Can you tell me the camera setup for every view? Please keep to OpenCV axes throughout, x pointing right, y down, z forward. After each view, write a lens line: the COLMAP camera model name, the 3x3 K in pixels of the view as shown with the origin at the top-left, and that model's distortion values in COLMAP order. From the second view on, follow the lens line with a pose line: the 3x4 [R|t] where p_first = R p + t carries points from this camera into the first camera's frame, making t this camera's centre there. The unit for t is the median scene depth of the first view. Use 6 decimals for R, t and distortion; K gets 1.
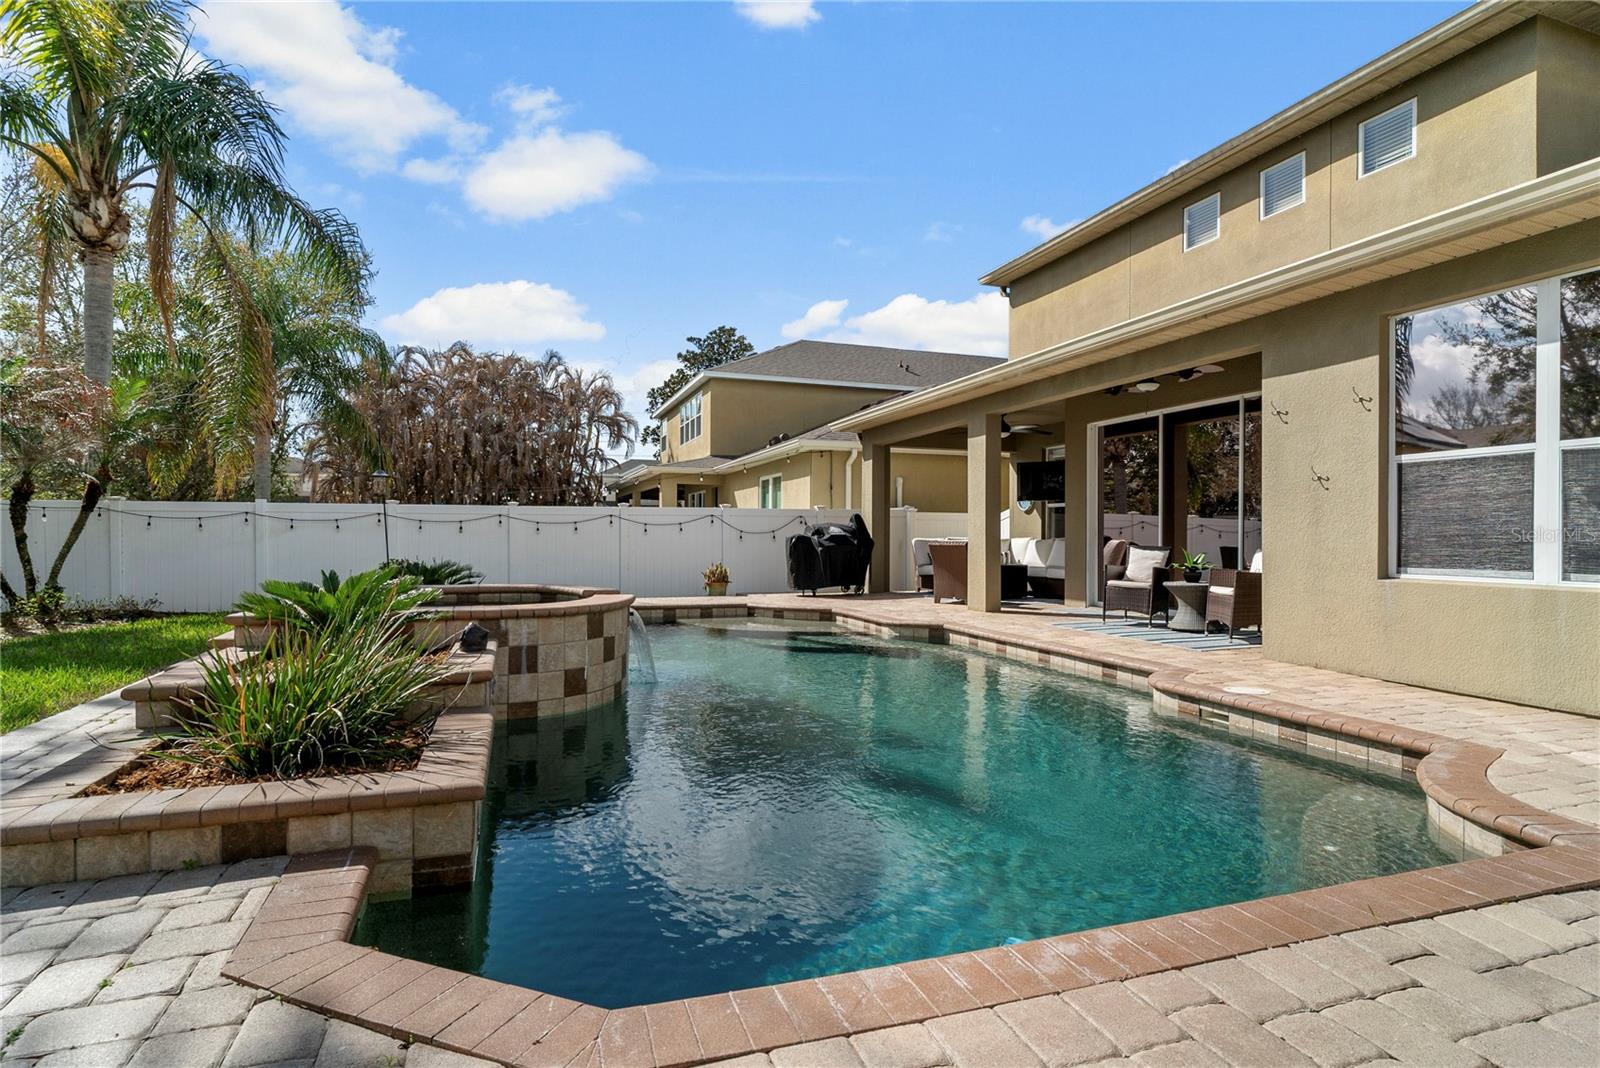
lens RADIAL K [[834.5, 0, 806.5], [0, 834.5, 536.3], [0, 0, 1]] dist [-0.003314, 0.002493]
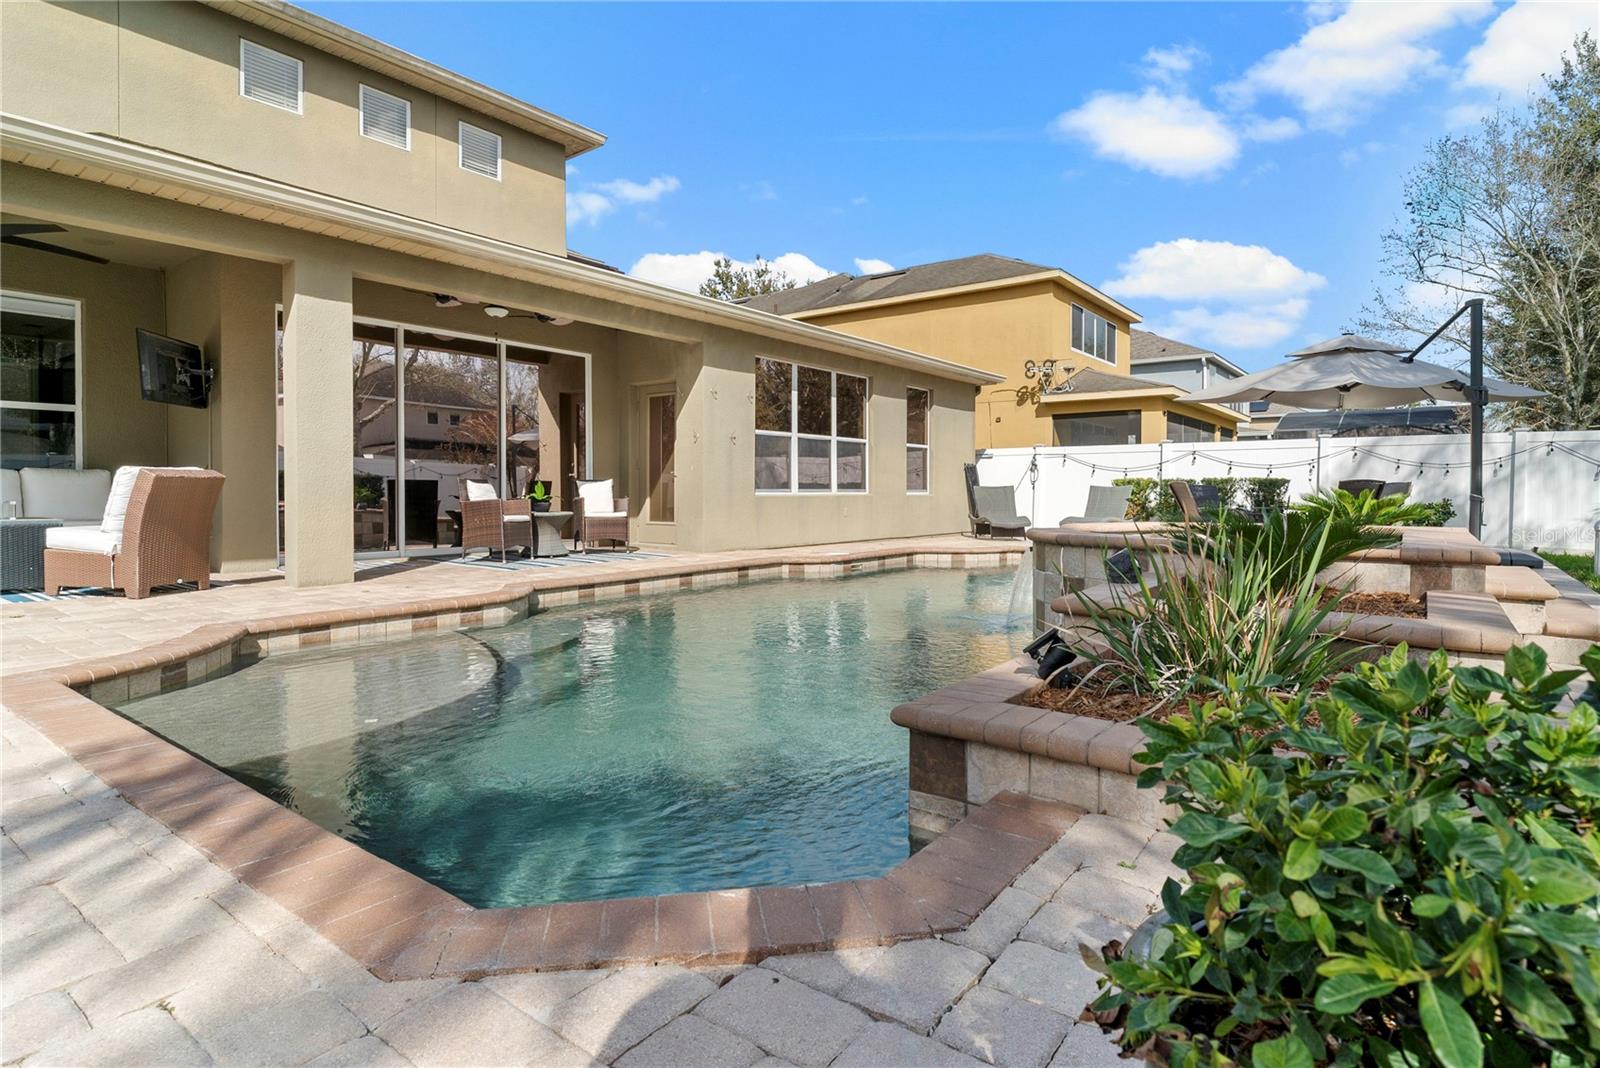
lens RADIAL K [[834.5, 0, 797.5], [0, 834.5, 498.1], [0, 0, 1]] dist [-0.003314, 0.002493]
pose [[-0.547866, -0.013904, 0.836450, -0.476022], [-0.002715, 0.999886, 0.014843, 0.015521], [-0.836562, 0.005860, -0.547841, 1.007114]]
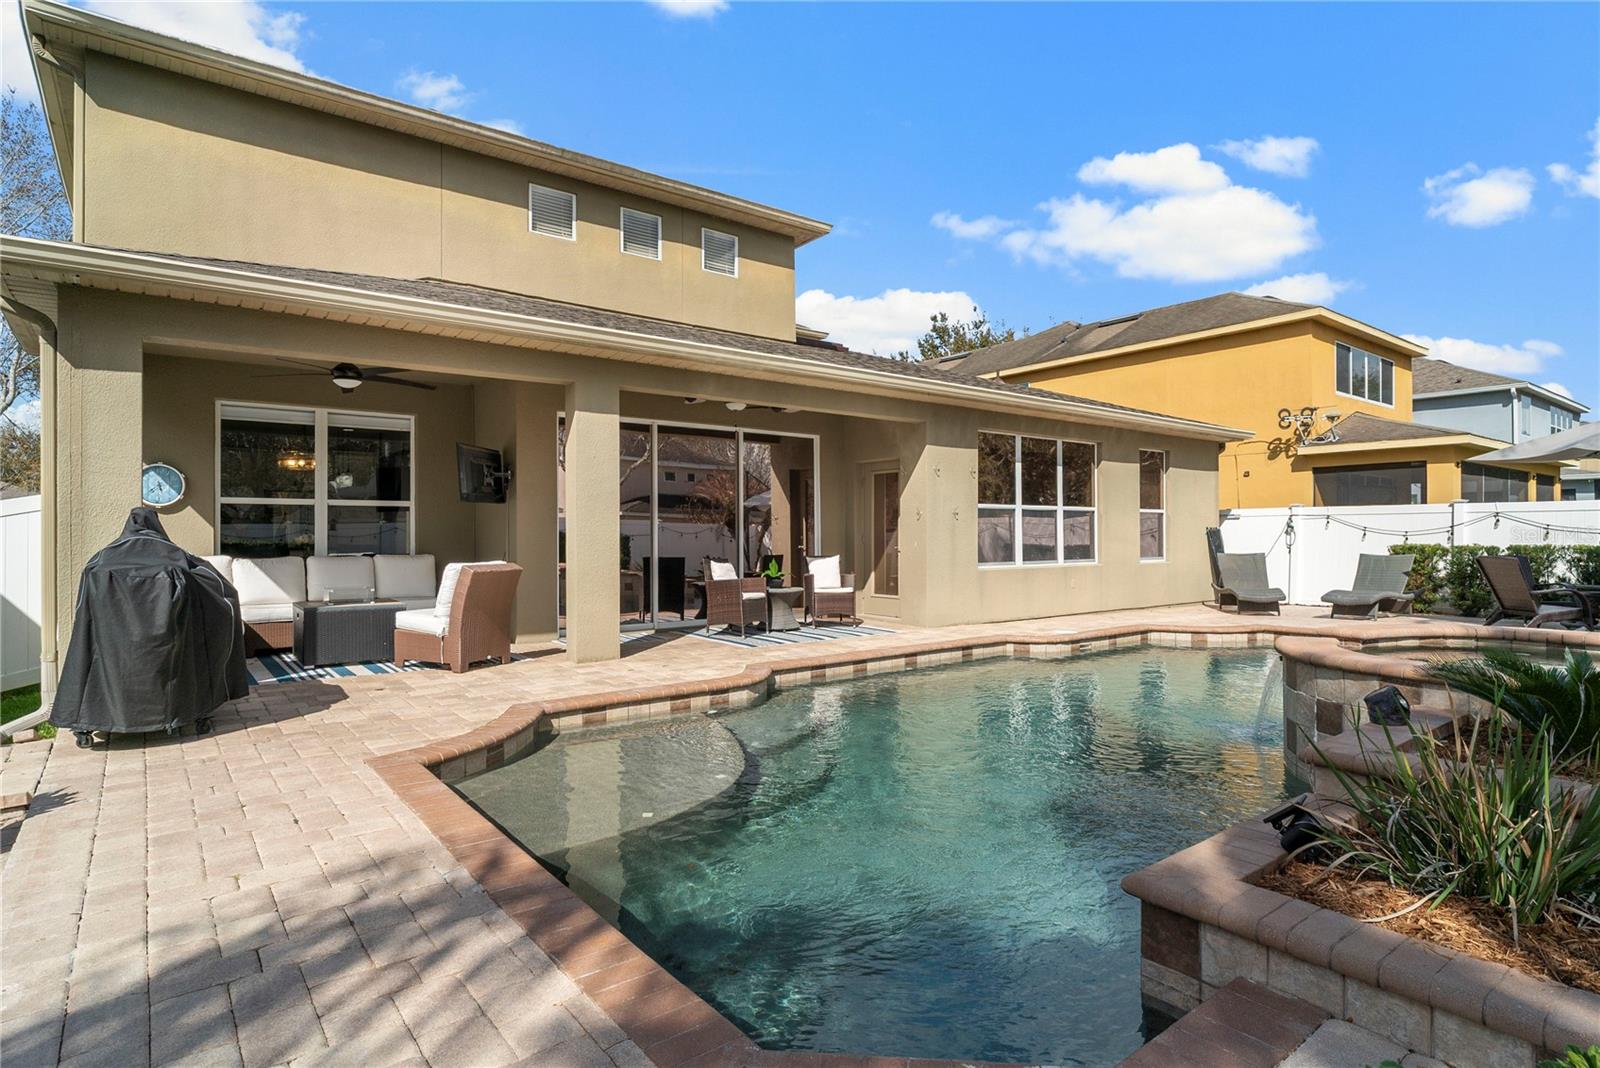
lens RADIAL K [[834.5, 0, 799.0], [0, 834.5, 530.9], [0, 0, 1]] dist [-0.003314, 0.002493]
pose [[-0.315145, 0.000881, 0.949043, -0.494873], [0.002545, 0.999997, -0.000083, -0.018614], [-0.949040, 0.002389, -0.315147, 1.021744]]
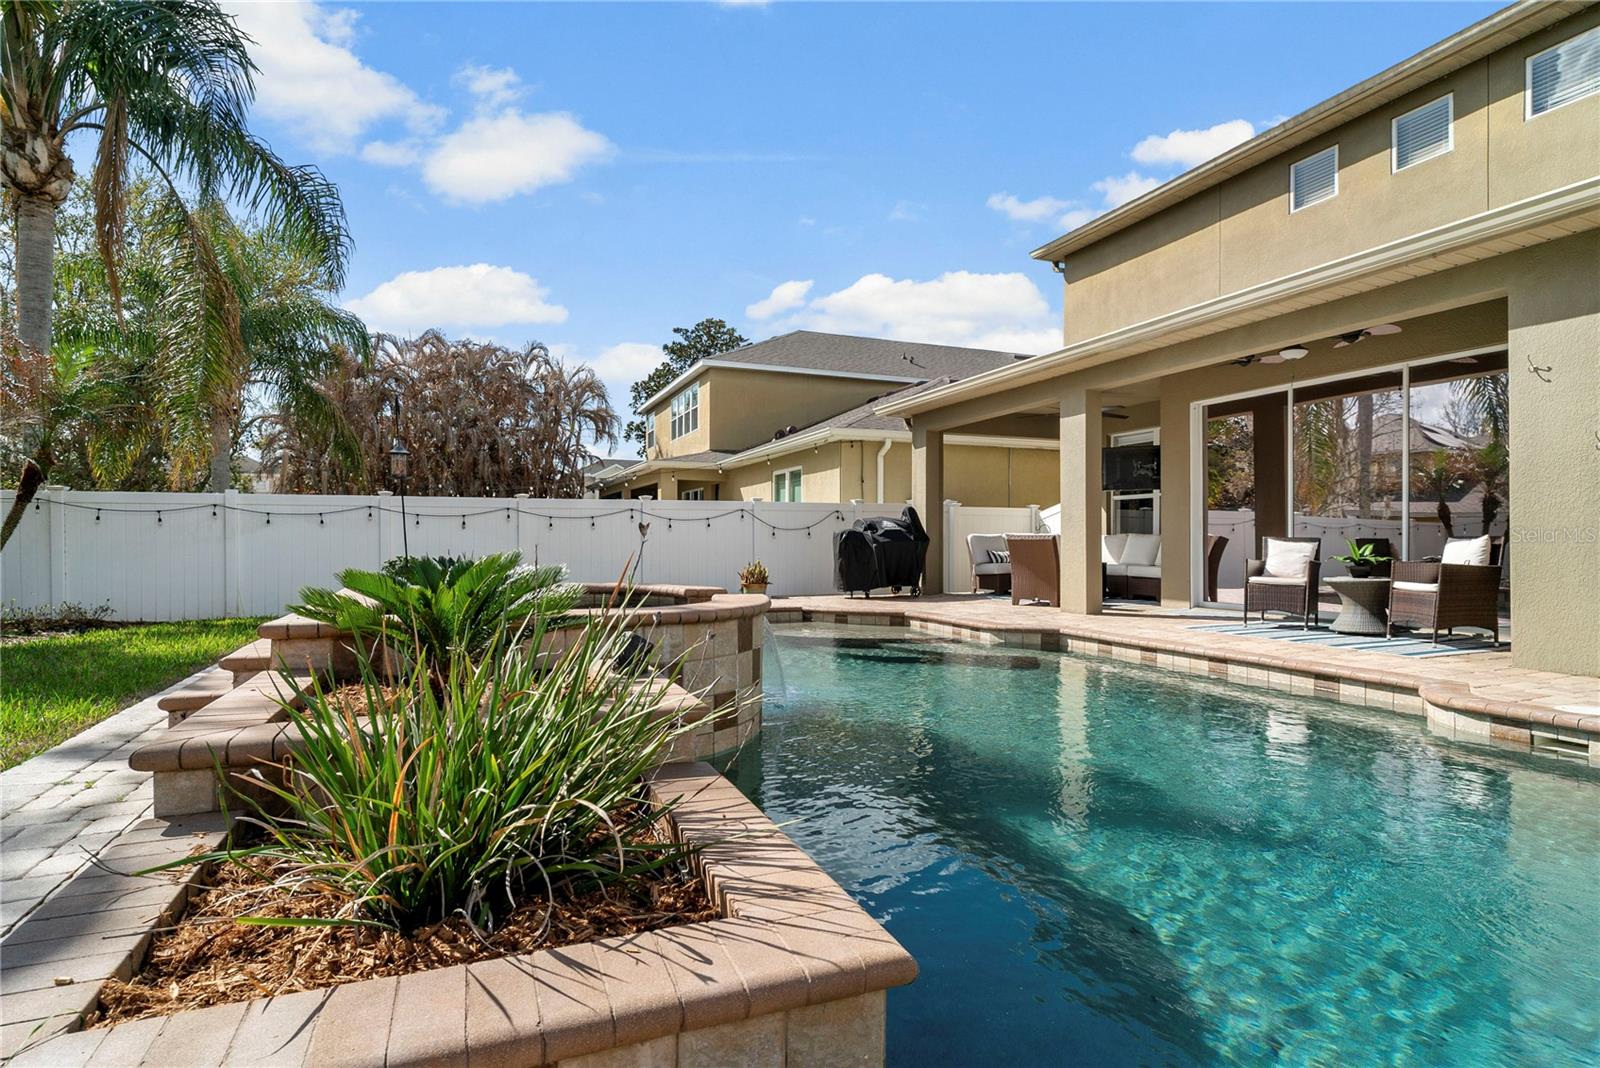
lens RADIAL K [[834.5, 0, 798.8], [0, 834.5, 535.7], [0, 0, 1]] dist [-0.003314, 0.002493]
pose [[0.998952, -0.002949, 0.045680, -0.120753], [0.003272, 0.999970, -0.006994, 0.012166], [-0.045658, 0.007136, 0.998932, 0.125598]]
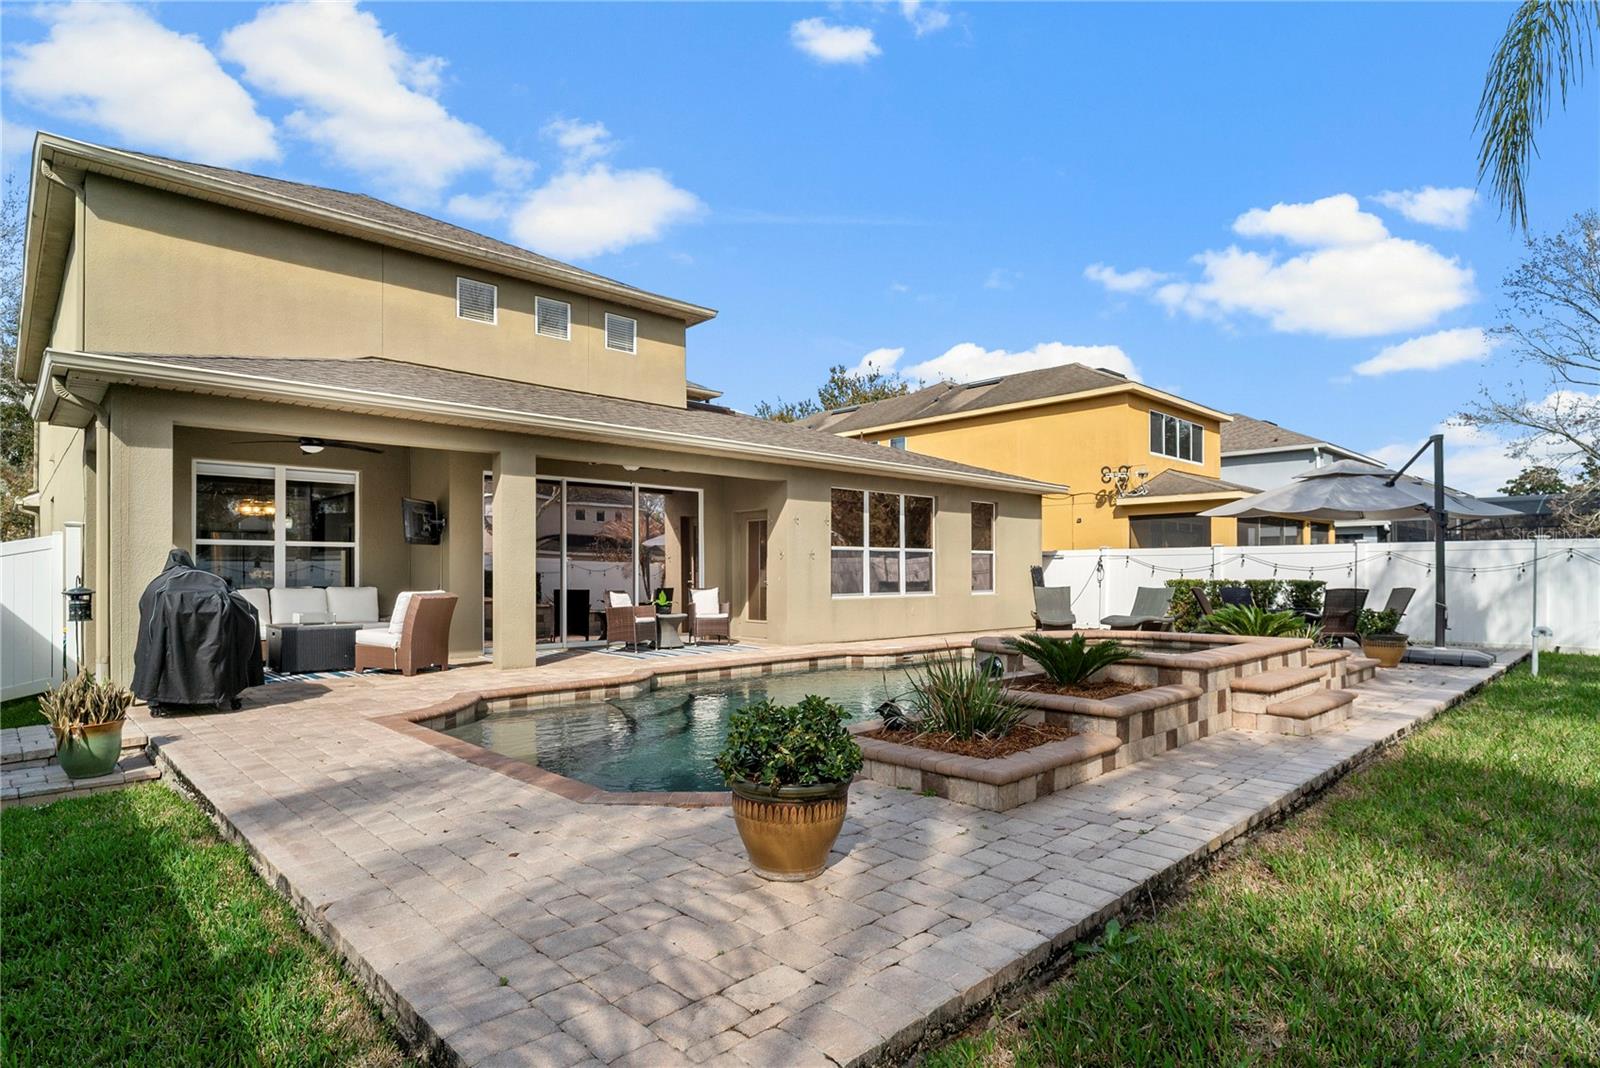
lens RADIAL K [[834.5, 0, 800.5], [0, 834.5, 566.8], [0, 0, 1]] dist [-0.003314, 0.002493]
pose [[-0.412489, 0.003379, 0.910956, -0.716075], [0.001626, 0.999994, -0.002974, -0.016386], [-0.910961, 0.000254, -0.412492, 1.054381]]
